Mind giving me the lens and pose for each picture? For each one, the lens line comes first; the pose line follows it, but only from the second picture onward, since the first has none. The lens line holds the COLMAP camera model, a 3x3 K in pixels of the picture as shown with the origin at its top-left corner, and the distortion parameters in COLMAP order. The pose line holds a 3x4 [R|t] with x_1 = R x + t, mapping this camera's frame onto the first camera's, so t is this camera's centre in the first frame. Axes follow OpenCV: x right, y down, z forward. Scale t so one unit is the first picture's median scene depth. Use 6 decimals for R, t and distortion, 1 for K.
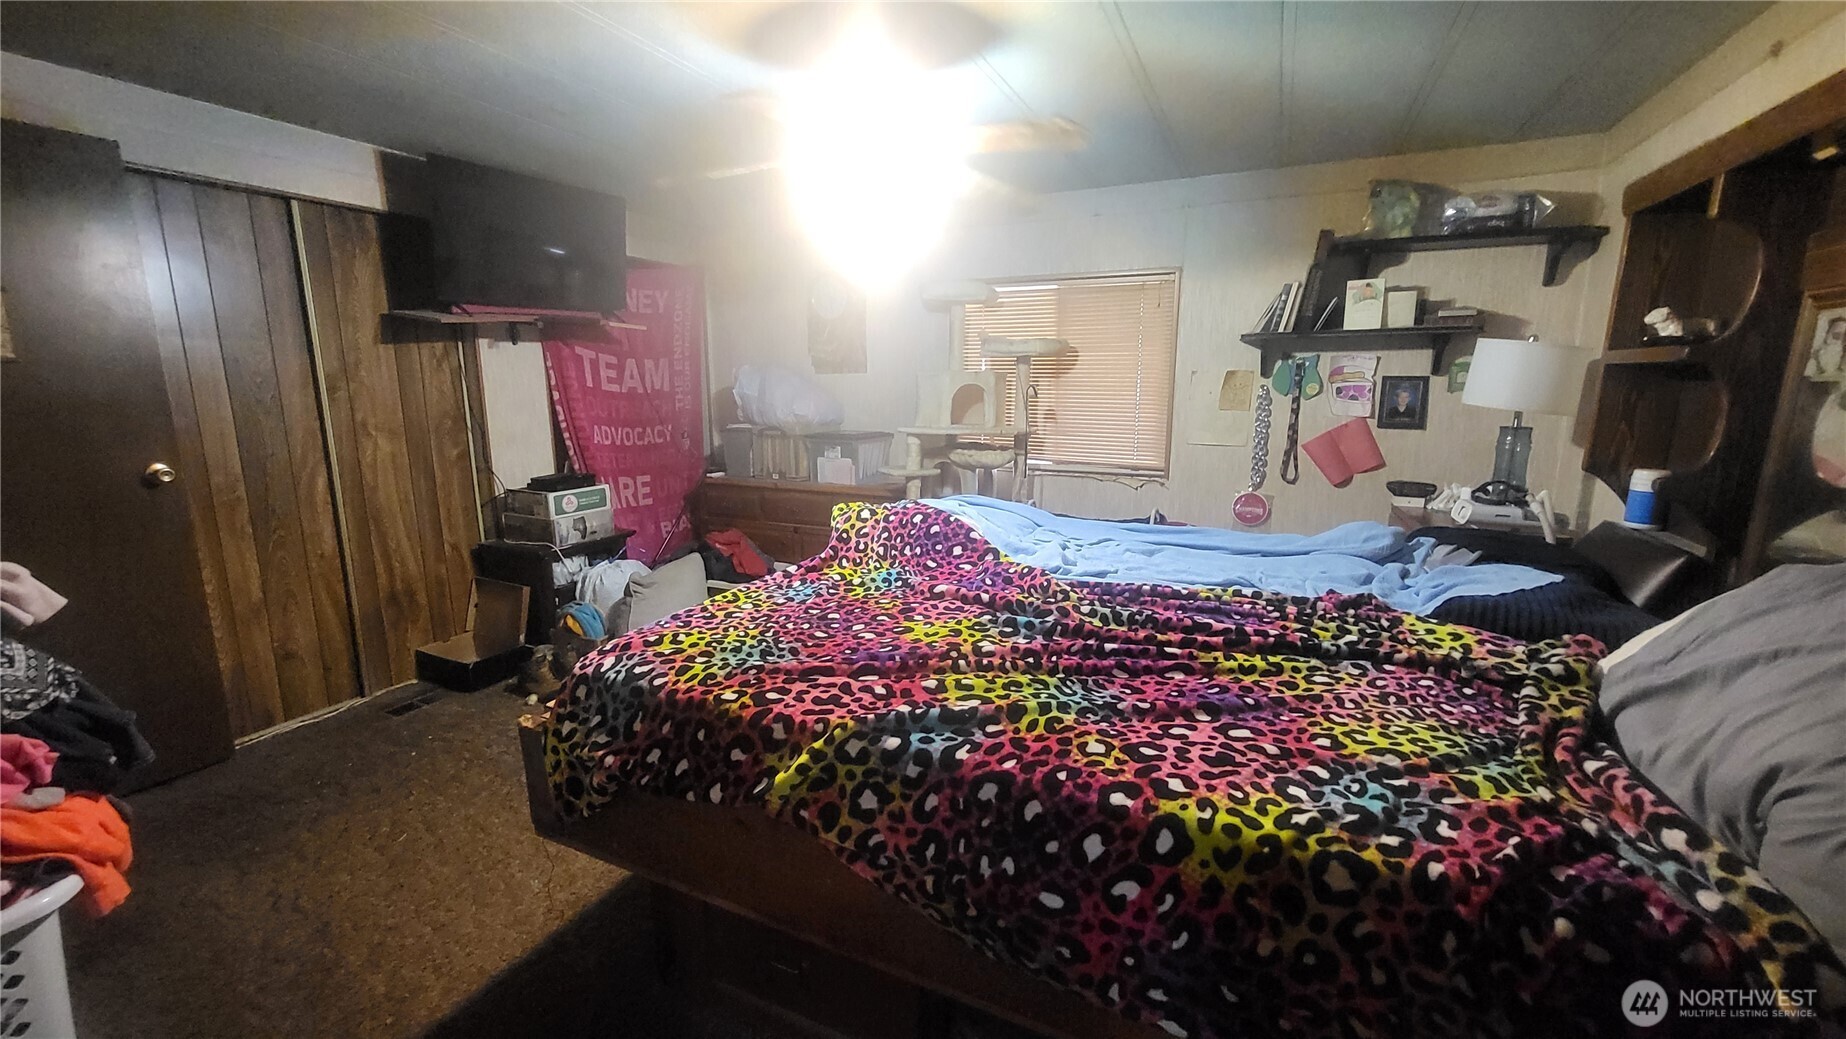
lens RADIAL K [[732.8, 0, 926.1], [0, 732.8, 516.8], [0, 0, 1]] dist [0.003339, -0.000760]
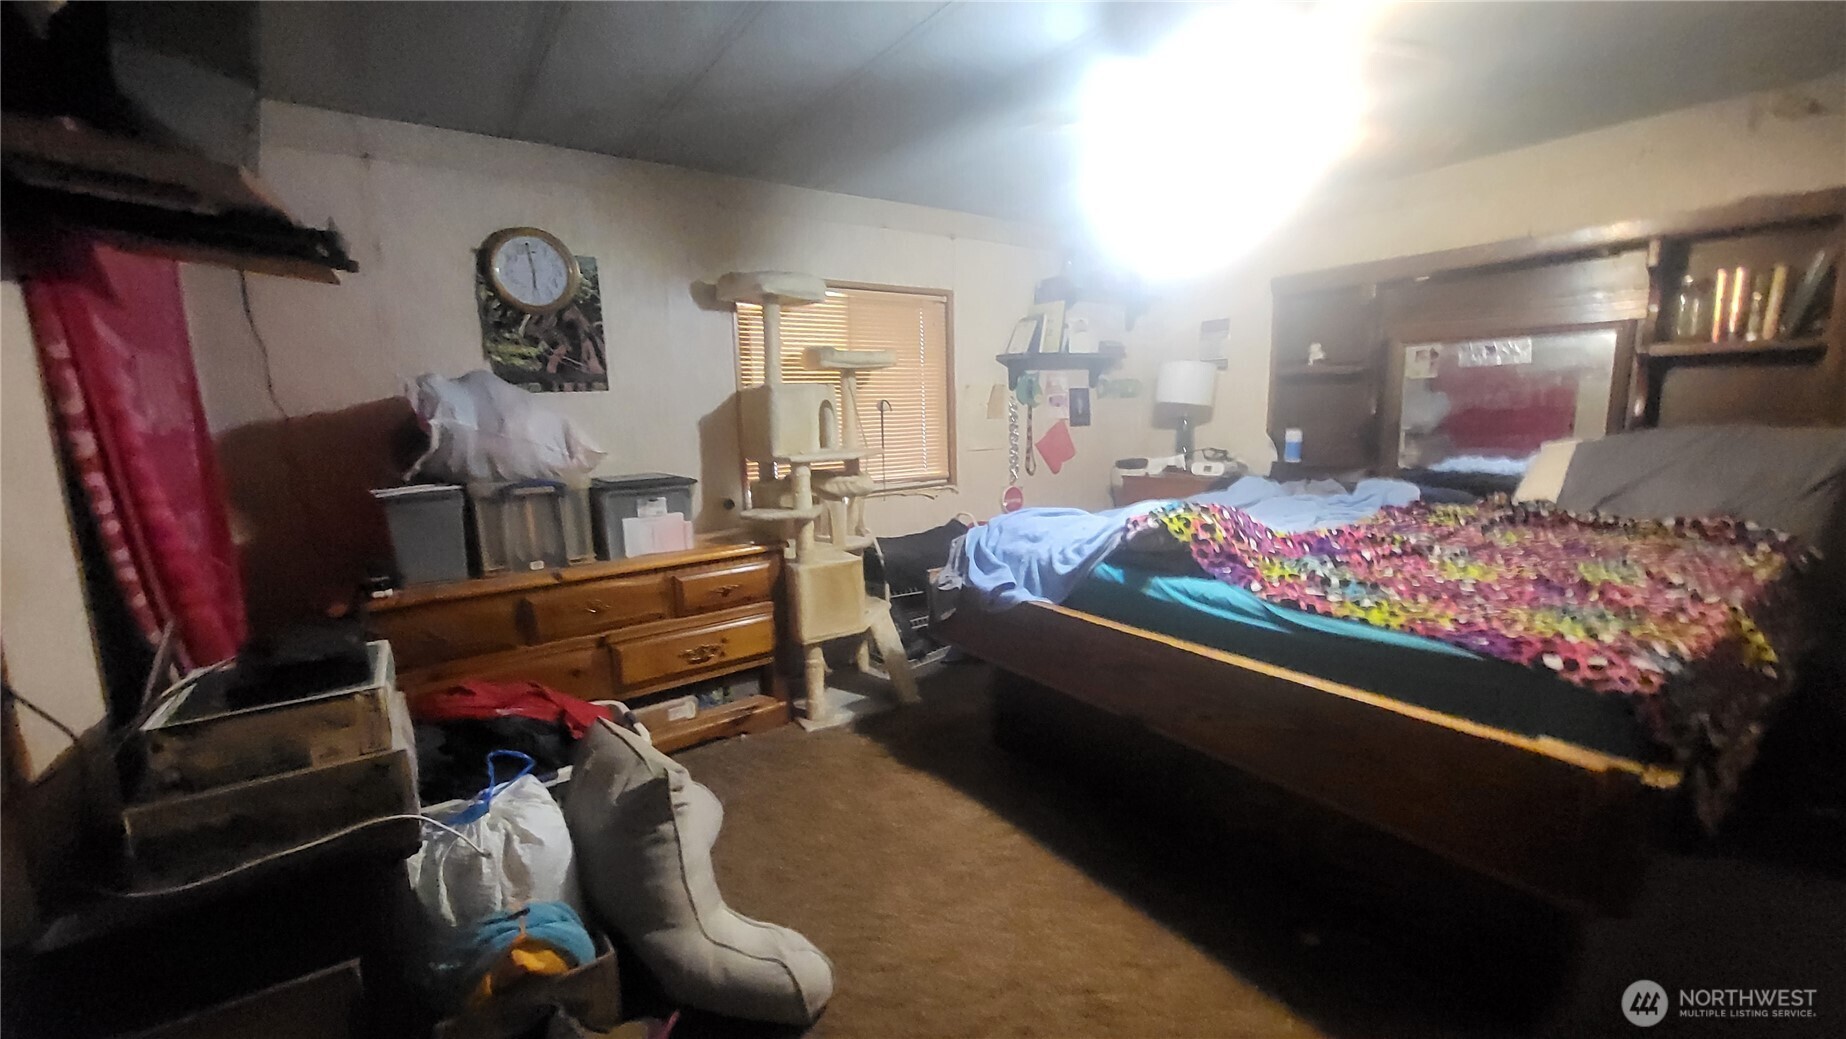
lens RADIAL K [[732.8, 0, 926.6], [0, 732.8, 527.0], [0, 0, 1]] dist [0.003339, -0.000760]
pose [[0.475712, -0.159111, 0.865090, -0.691753], [0.191636, 0.978626, 0.074613, -0.086553], [-0.858472, 0.130288, 0.496036, 0.551158]]
